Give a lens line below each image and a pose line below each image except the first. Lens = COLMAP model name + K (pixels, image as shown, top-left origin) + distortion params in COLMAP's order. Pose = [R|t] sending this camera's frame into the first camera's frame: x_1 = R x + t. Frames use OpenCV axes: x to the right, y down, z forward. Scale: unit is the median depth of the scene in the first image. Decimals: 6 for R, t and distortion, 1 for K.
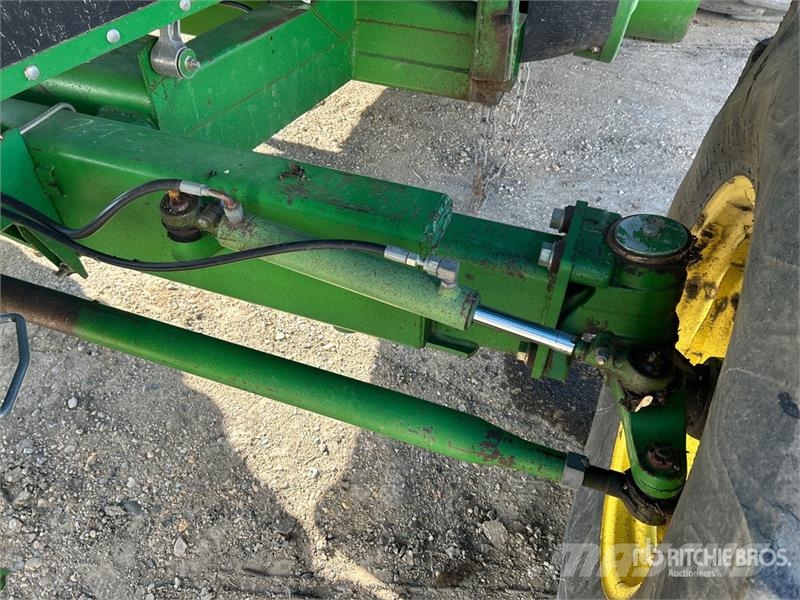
lens RADIAL K [[599.0, 0, 399.3], [0, 599.0, 304.2], [0, 0, 1]] dist [0.053175, -0.052214]
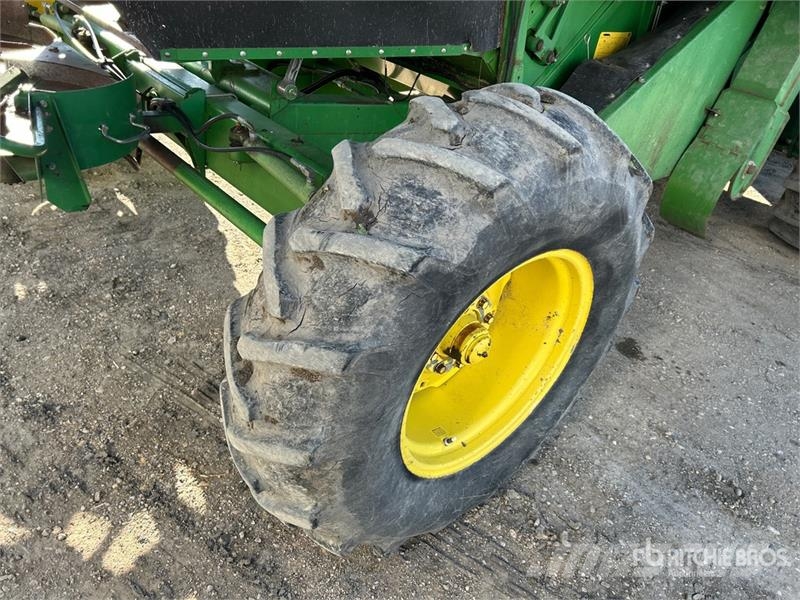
lens RADIAL K [[599.0, 0, 400.8], [0, 599.0, 297.7], [0, 0, 1]] dist [0.053175, -0.052214]
pose [[0.875186, 0.357153, -0.326329, 0.685693], [-0.431998, 0.880579, -0.194828, 0.343624], [0.217775, 0.311485, 0.924960, -0.439307]]
